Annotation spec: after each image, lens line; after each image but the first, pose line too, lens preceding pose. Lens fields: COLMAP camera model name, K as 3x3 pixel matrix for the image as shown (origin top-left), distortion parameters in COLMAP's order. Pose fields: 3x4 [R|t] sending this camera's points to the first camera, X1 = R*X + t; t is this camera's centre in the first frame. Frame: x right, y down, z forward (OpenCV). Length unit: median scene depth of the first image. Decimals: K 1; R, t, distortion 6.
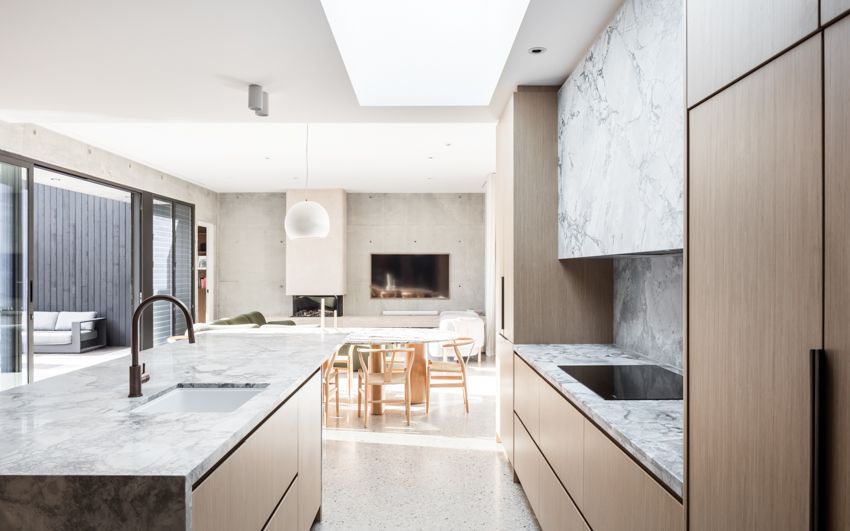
lens RADIAL K [[581.1, 0, 424.6], [0, 581.1, 267.0], [0, 0, 1]] dist [-0.002117, -0.000417]
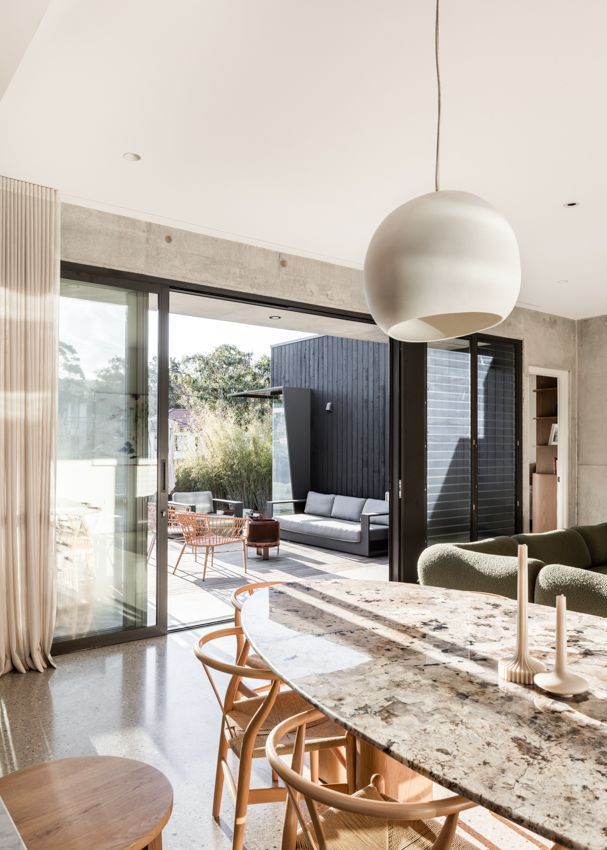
lens RADIAL K [[624.4, 0, 301.9], [0, 624.4, 432.2], [0, 0, 1]] dist [-0.007758, -0.005279]
pose [[0.599382, -0.017470, -0.800273, -0.002851], [0.002323, 0.999796, -0.020086, 0.004329], [0.800460, 0.010180, 0.599300, 0.450786]]
